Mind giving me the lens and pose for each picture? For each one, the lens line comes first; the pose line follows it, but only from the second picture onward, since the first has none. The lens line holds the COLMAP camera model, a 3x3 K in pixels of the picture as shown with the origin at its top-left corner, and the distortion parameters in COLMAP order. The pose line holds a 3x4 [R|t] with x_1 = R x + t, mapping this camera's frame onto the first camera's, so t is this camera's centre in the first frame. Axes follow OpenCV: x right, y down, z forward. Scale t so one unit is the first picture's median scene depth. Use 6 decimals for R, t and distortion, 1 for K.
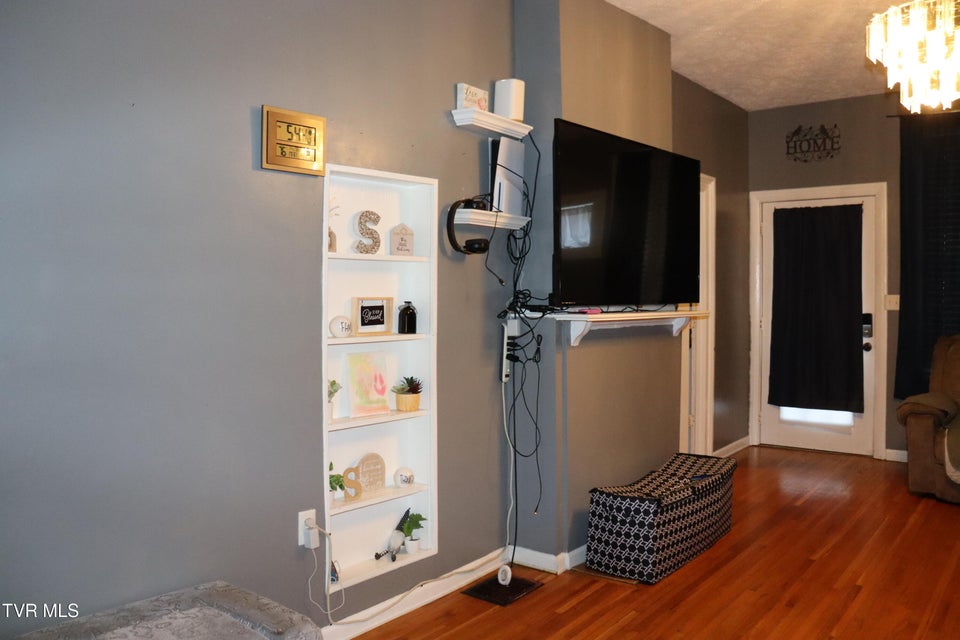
lens RADIAL K [[785.9, 0, 473.9], [0, 785.9, 313.5], [0, 0, 1]] dist [-0.178639, 0.153687]
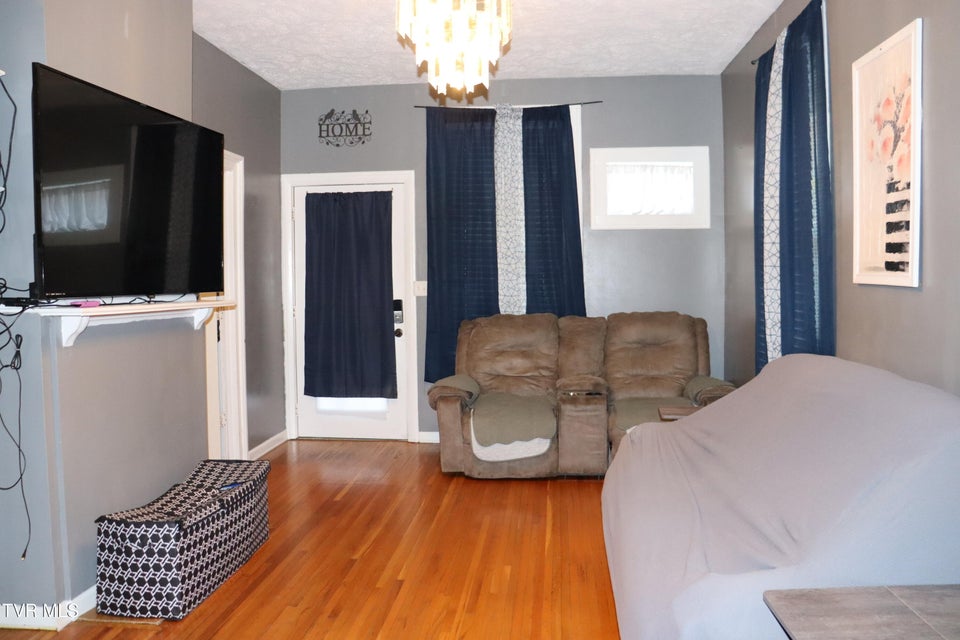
lens RADIAL K [[785.9, 0, 473.9], [0, 785.9, 313.5], [0, 0, 1]] dist [-0.178639, 0.153687]
pose [[0.839070, -0.026964, 0.543355, 0.051977], [0.019261, 0.999617, 0.019861, -0.000725], [-0.543683, -0.006199, 0.839268, 0.096400]]
